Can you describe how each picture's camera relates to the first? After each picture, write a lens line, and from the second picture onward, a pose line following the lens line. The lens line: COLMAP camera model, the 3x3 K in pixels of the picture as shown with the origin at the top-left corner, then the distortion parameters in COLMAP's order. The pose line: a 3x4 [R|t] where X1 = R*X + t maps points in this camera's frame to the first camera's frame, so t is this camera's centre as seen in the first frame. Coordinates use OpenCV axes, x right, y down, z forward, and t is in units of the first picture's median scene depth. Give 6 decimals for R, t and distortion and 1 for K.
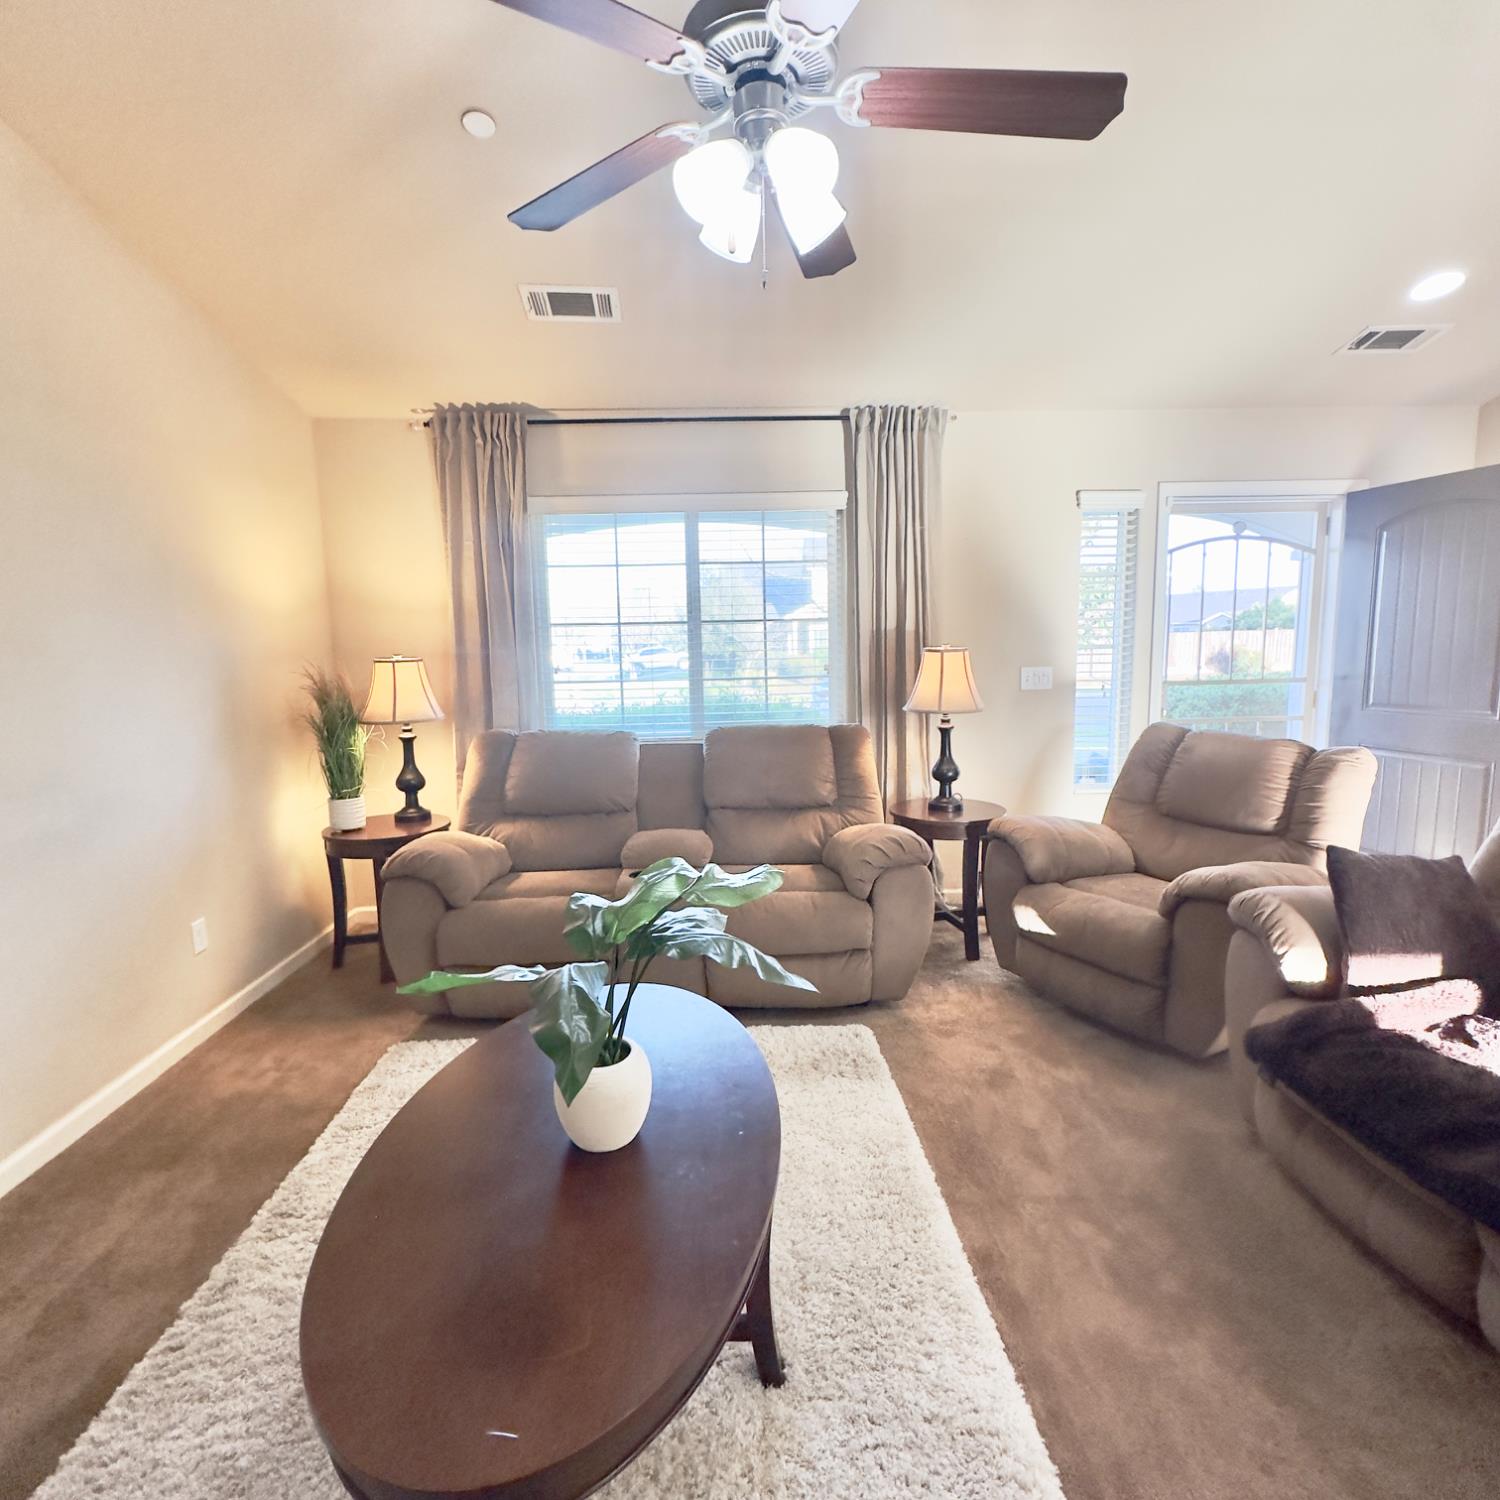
lens RADIAL K [[794.9, 0, 751.3], [0, 794.9, 748.4], [0, 0, 1]] dist [-0.000597, -0.000503]
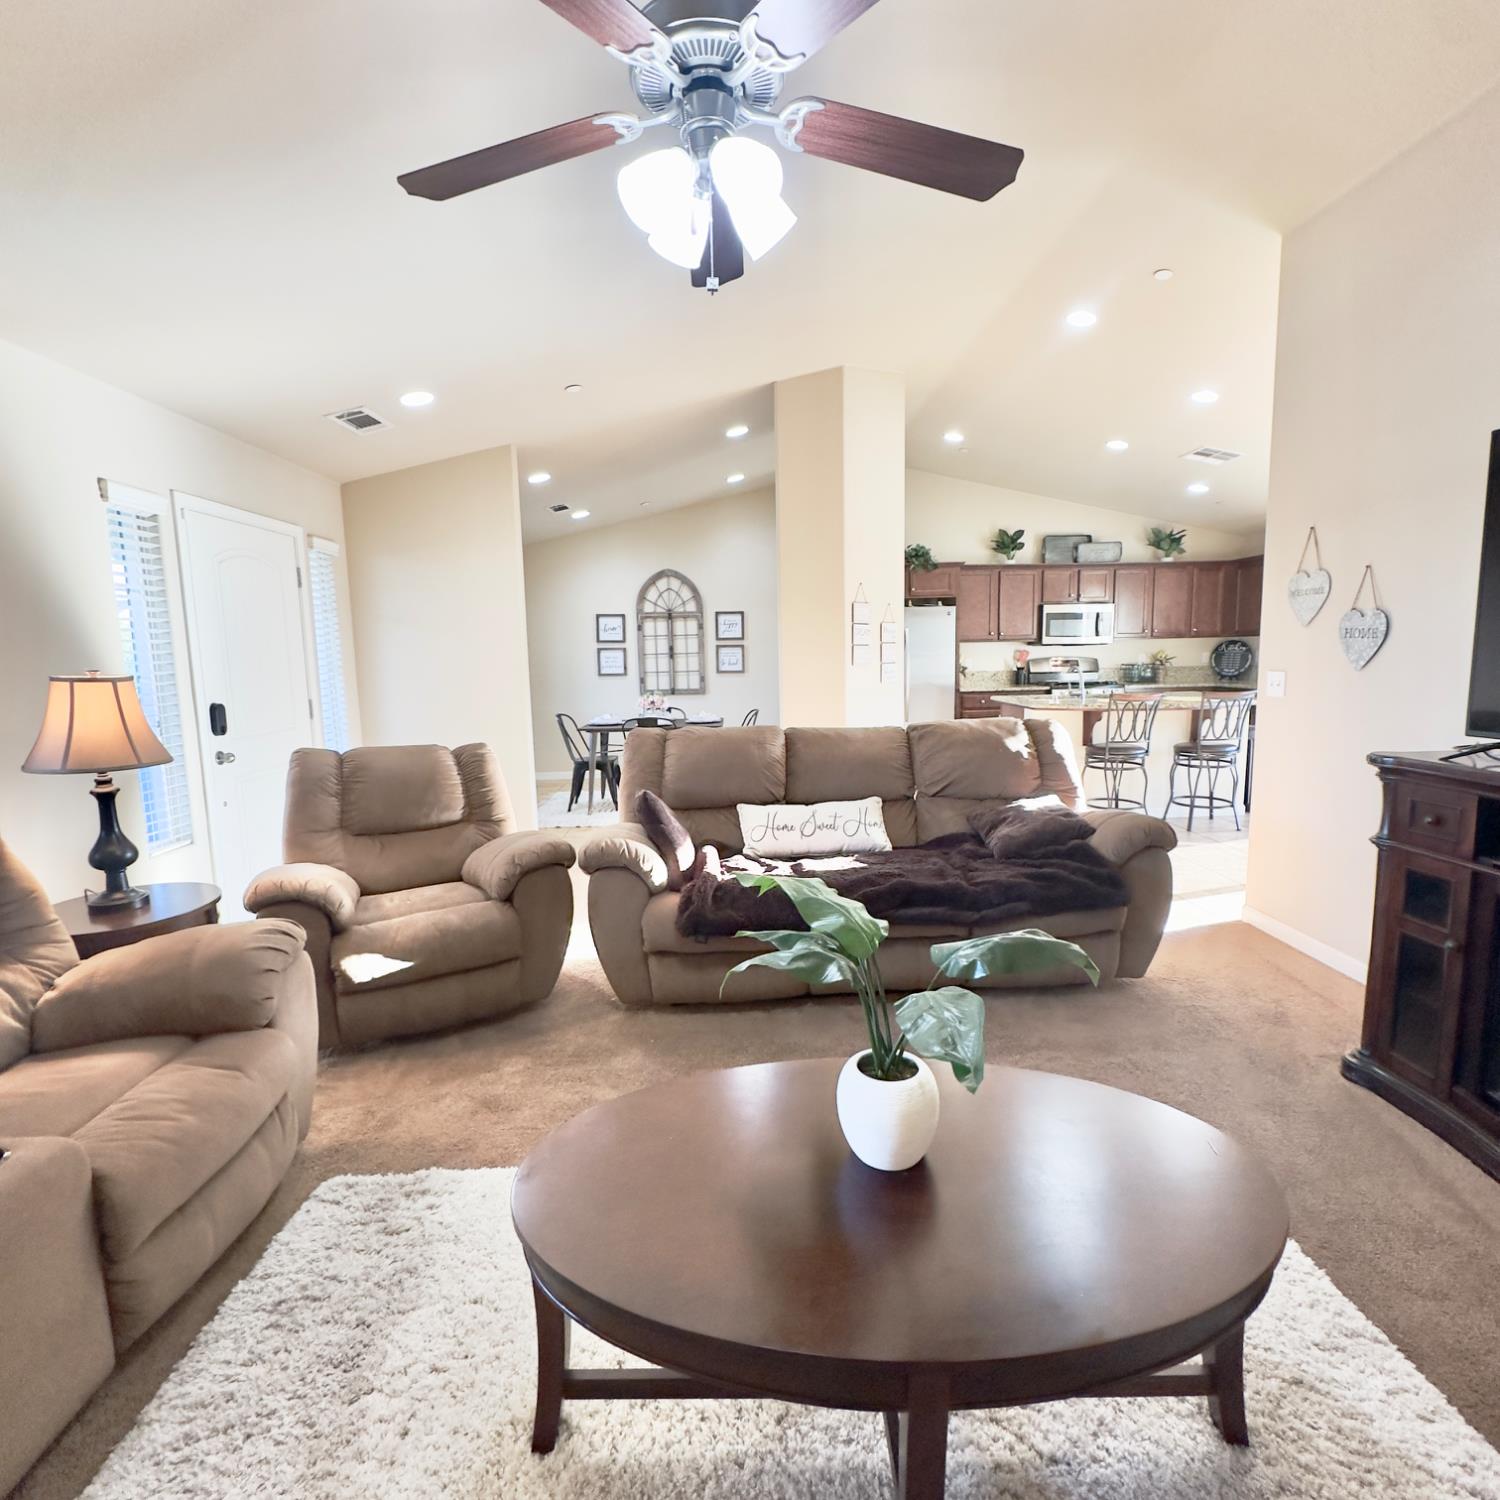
lens RADIAL K [[794.4, 0, 751.1], [0, 794.4, 748.8], [0, 0, 1]] dist [-0.000771, 0.000064]
pose [[0.002720, -0.105306, 0.994436, -0.507015], [0.154457, 0.982550, 0.103625, -0.055102], [-0.987996, 0.153315, 0.018938, 0.499525]]
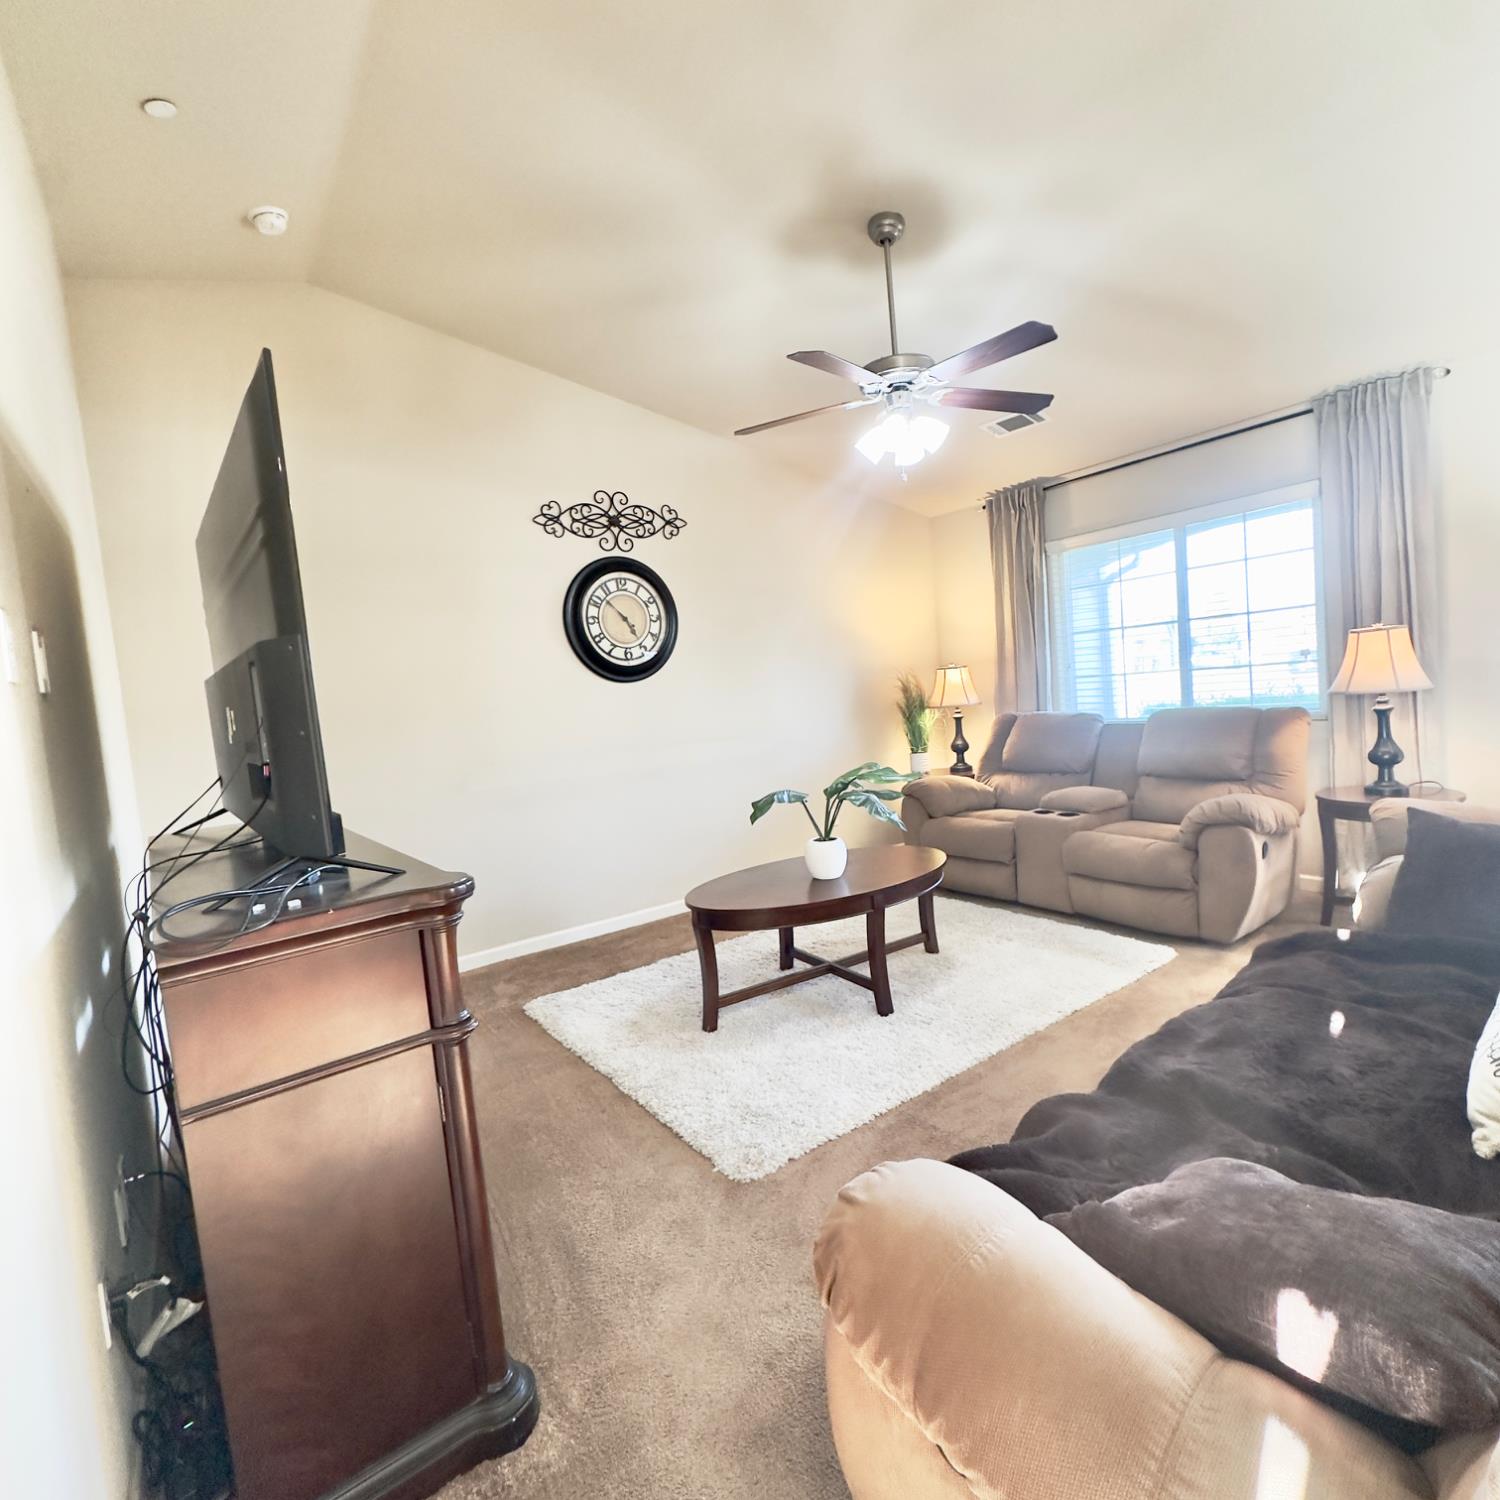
lens RADIAL K [[794.4, 0, 751.1], [0, 794.4, 748.8], [0, 0, 1]] dist [-0.000771, 0.000064]
pose [[0.547767, 0.036714, -0.835825, 0.743020], [-0.036244, 0.999140, 0.020135, 0.036234], [0.835845, 0.019264, 0.548627, -0.208494]]
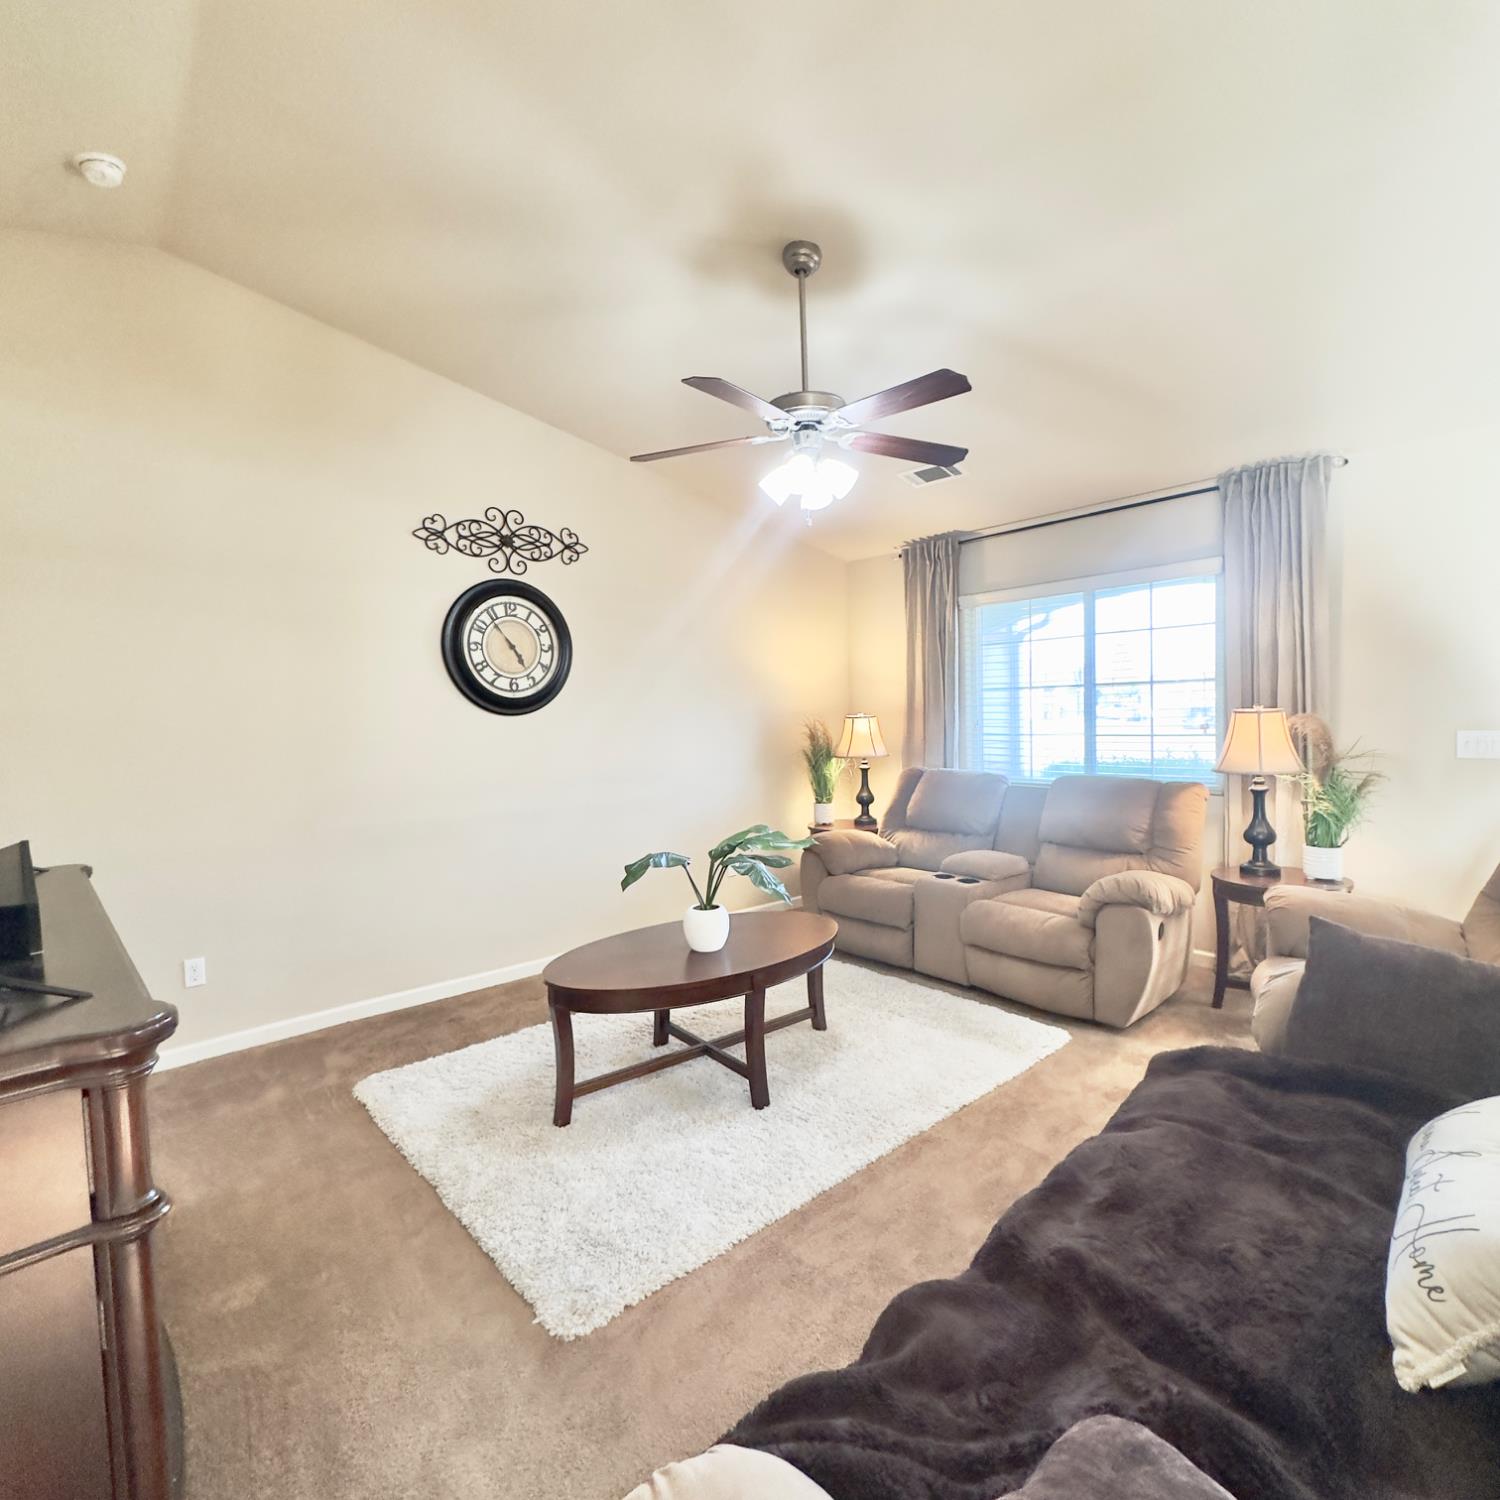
lens RADIAL K [[794.9, 0, 751.3], [0, 794.9, 748.4], [0, 0, 1]] dist [-0.000597, -0.000503]
pose [[0.626196, 0.040147, -0.778632, 0.693933], [-0.088072, 0.995924, -0.019478, -0.003474], [0.774676, 0.080773, 0.627179, -0.121097]]
